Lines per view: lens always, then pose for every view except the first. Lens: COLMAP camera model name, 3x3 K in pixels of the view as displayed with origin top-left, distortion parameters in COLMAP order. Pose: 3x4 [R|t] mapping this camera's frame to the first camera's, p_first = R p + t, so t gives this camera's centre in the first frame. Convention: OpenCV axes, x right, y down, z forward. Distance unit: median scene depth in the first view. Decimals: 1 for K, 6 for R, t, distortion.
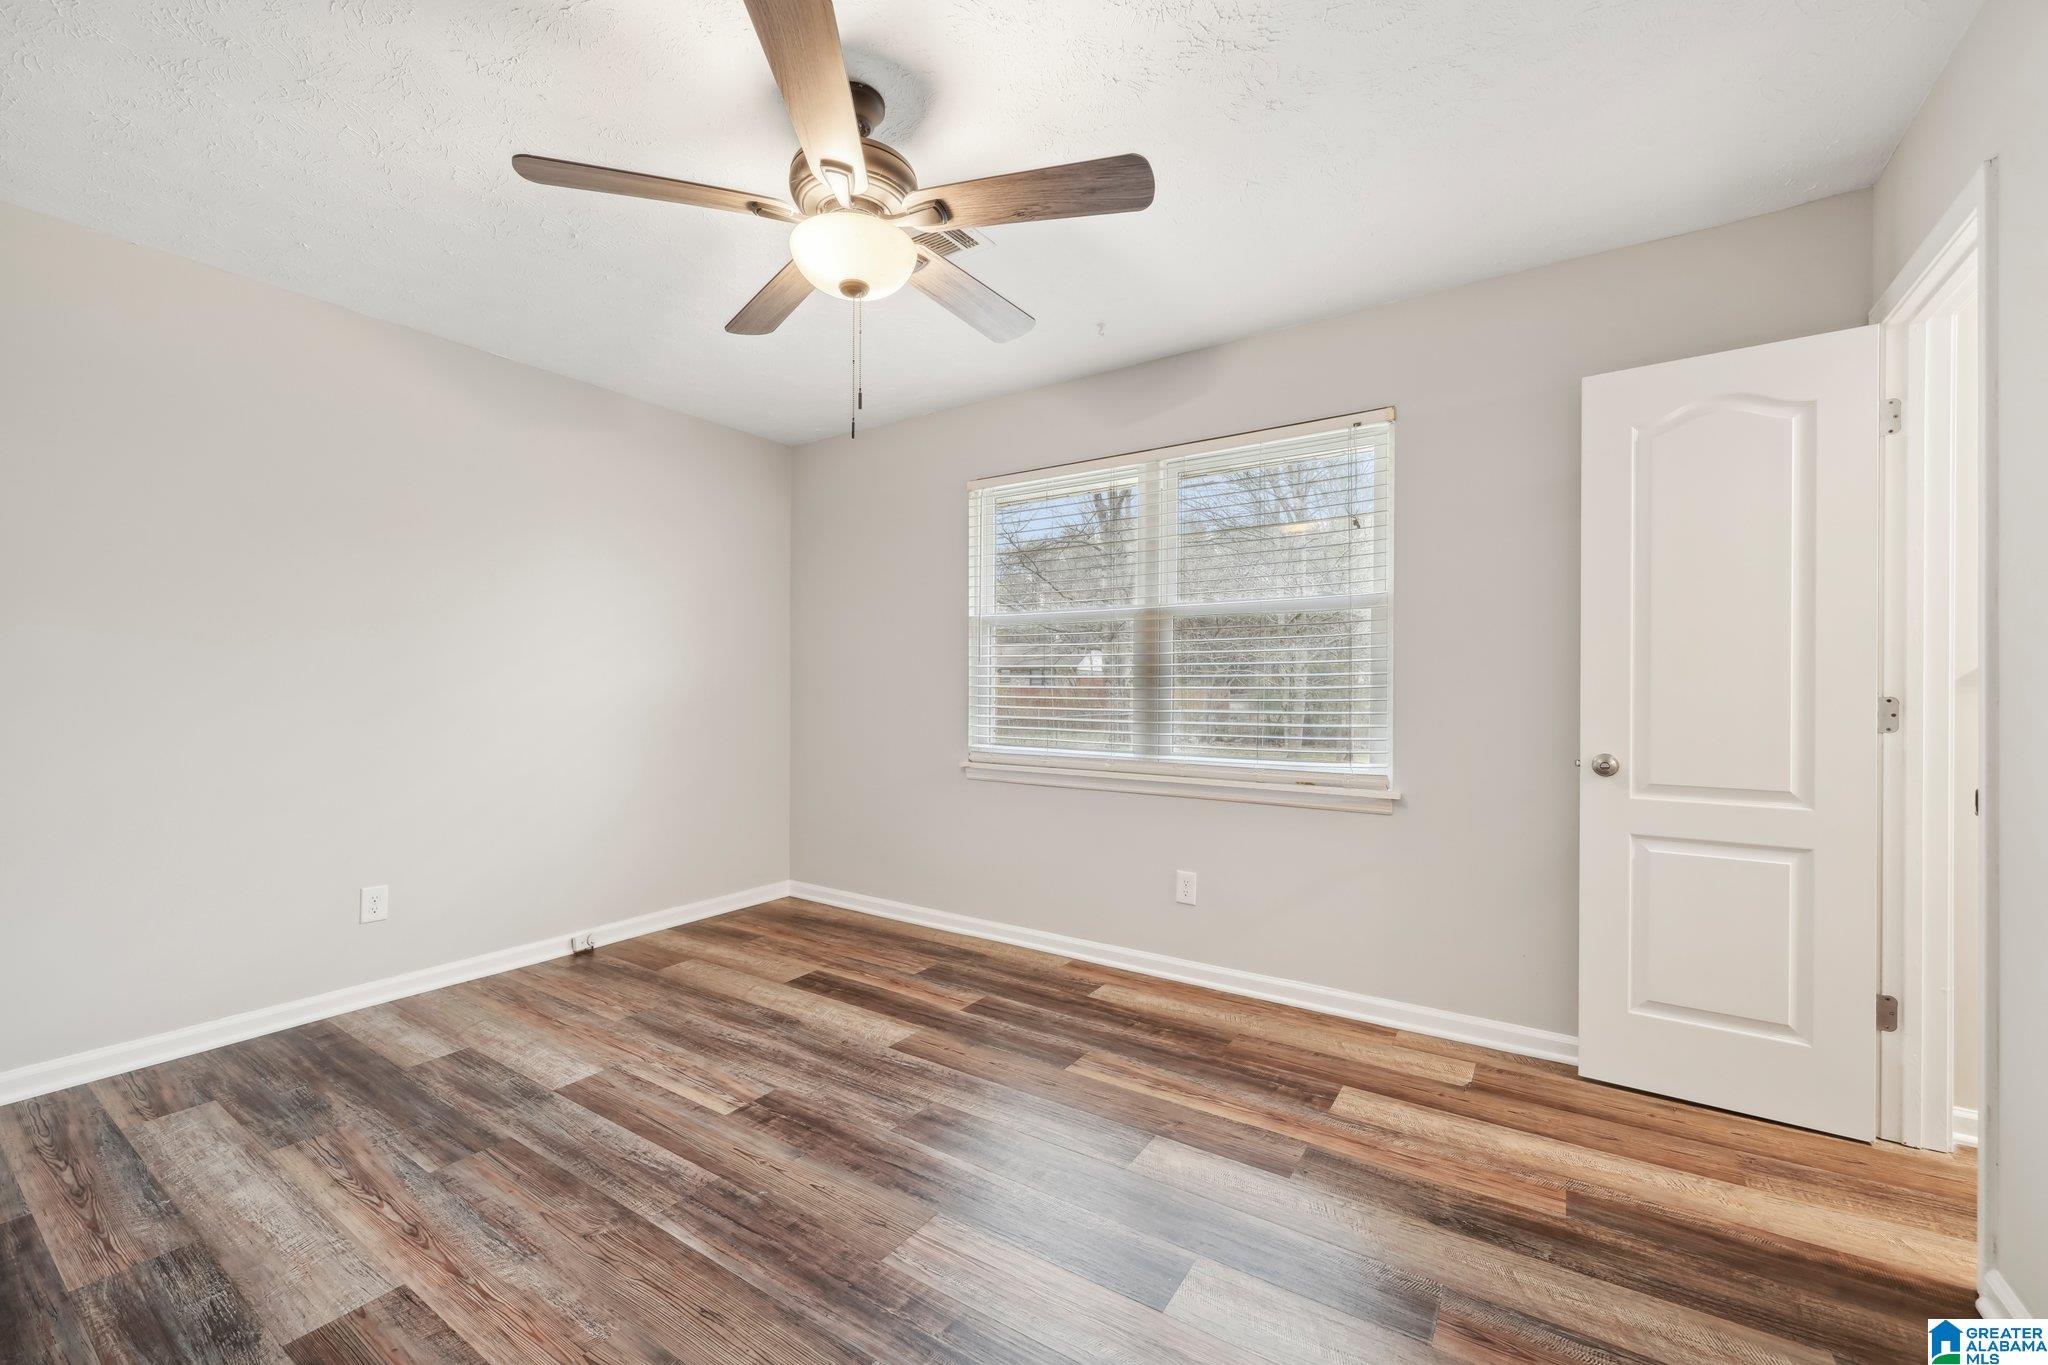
lens RADIAL K [[825.6, 0, 1018.9], [0, 825.6, 687.8], [0, 0, 1]] dist [-0.004244, 0.000147]
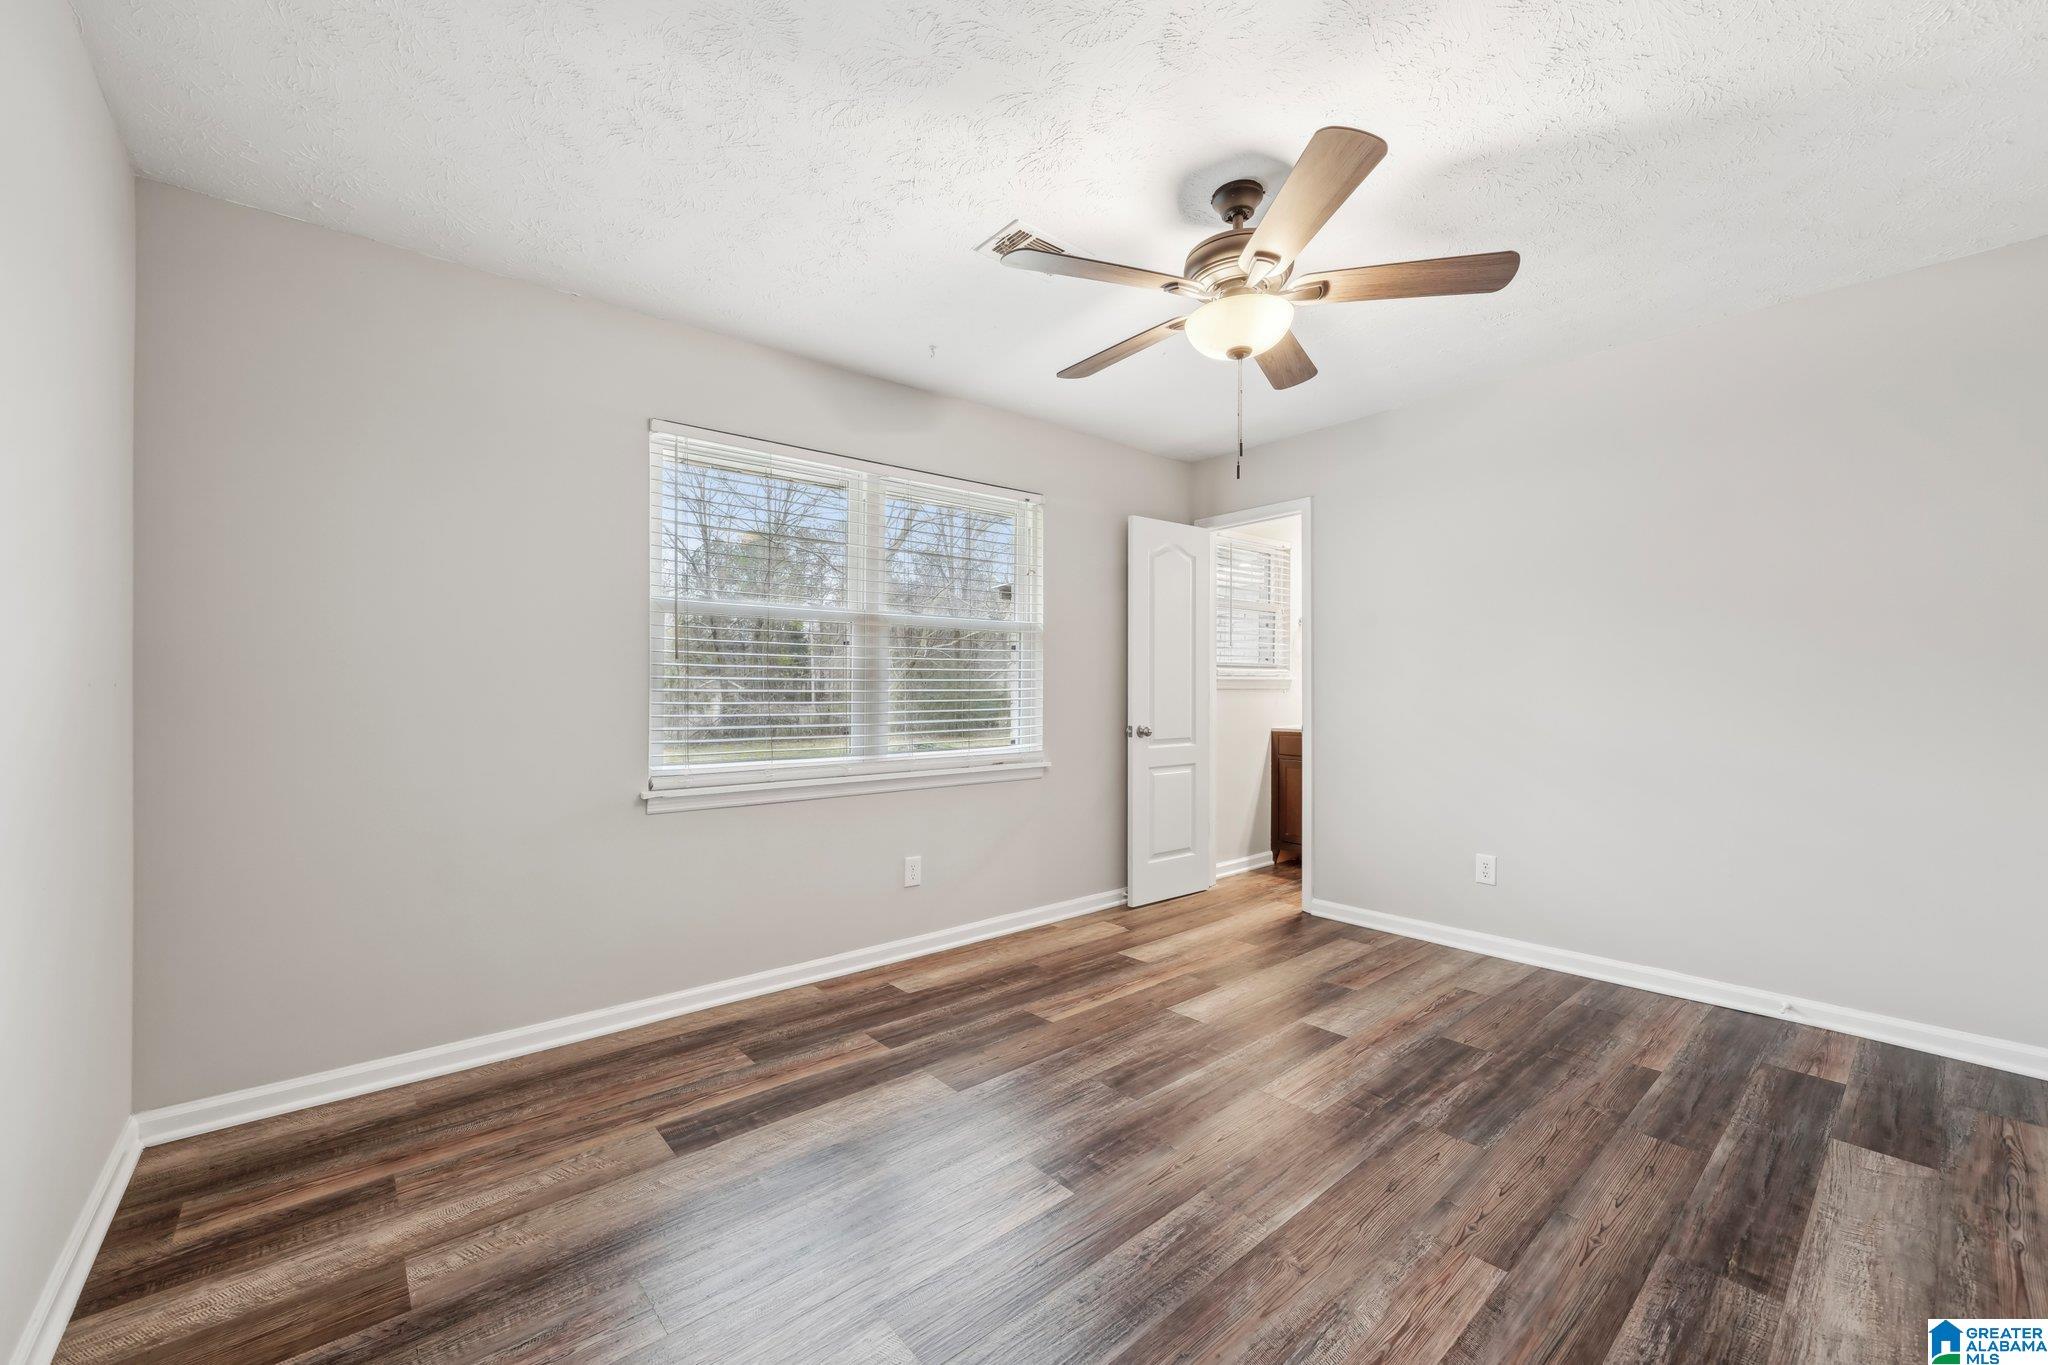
lens RADIAL K [[812.0, 0, 1022.7], [0, 812.0, 690.5], [0, 0, 1]] dist [-0.008737, 0.002586]
pose [[0.271338, -0.003952, 0.962476, -1.025628], [0.005320, 0.999982, 0.002606, -0.002843], [-0.962469, 0.004414, 0.271355, 0.719445]]
